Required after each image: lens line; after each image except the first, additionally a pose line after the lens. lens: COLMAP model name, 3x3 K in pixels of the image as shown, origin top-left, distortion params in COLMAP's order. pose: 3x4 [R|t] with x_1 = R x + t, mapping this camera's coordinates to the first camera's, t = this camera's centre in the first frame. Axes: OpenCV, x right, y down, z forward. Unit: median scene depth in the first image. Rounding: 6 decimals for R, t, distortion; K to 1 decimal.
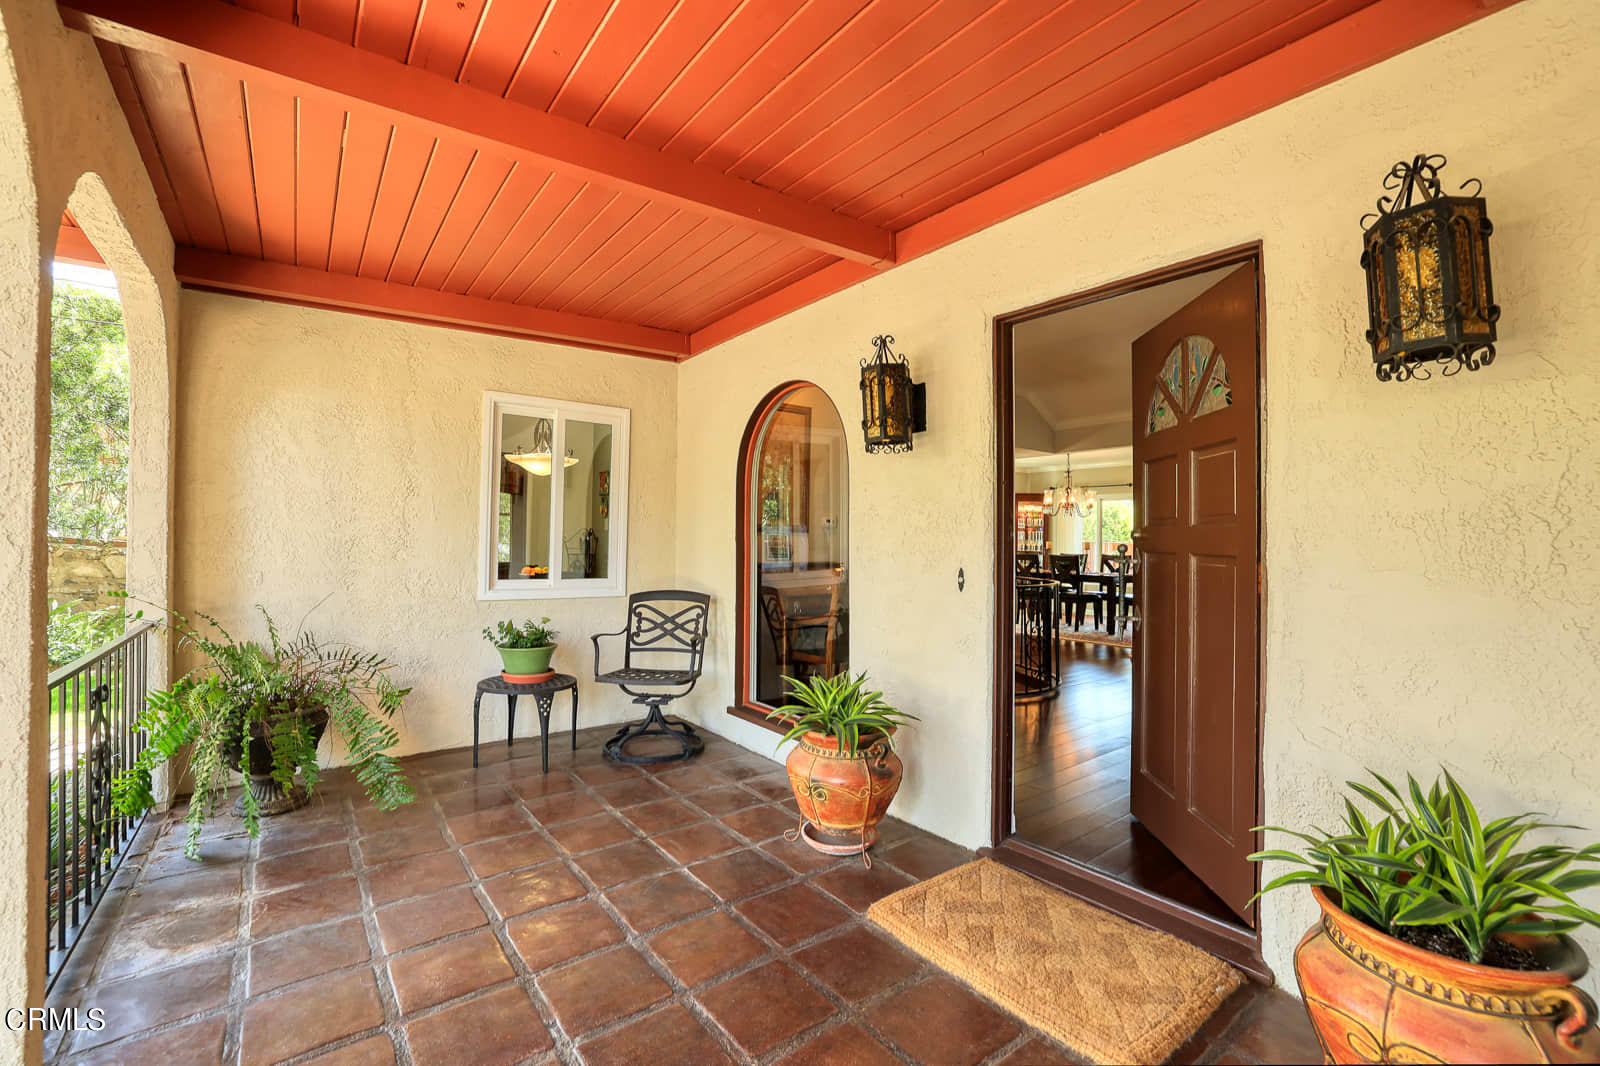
lens RADIAL K [[703.8, 0, 813.1], [0, 703.8, 536.1], [0, 0, 1]] dist [-0.033457, 0.004574]
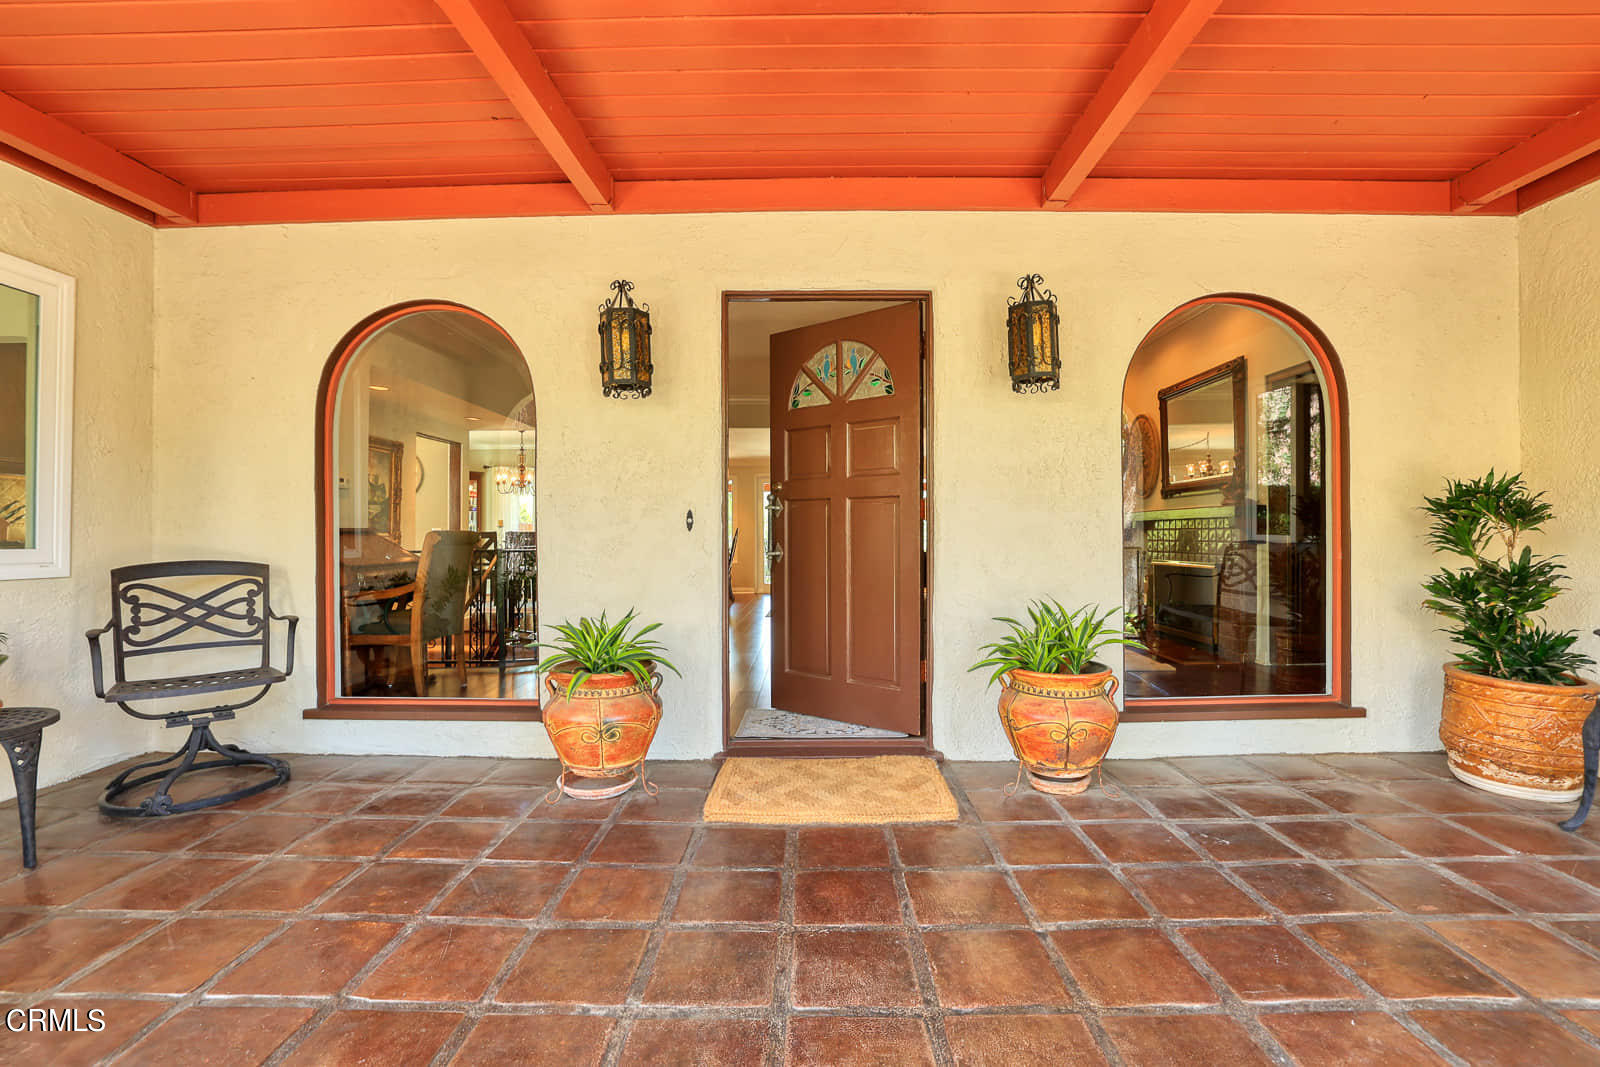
lens RADIAL K [[703.8, 0, 829.2], [0, 703.8, 535.5], [0, 0, 1]] dist [-0.033457, 0.004574]
pose [[0.603835, -0.015469, 0.796959, -0.383760], [0.007923, 0.999879, 0.013405, 0.051945], [-0.797070, -0.001780, 0.603884, 0.110822]]
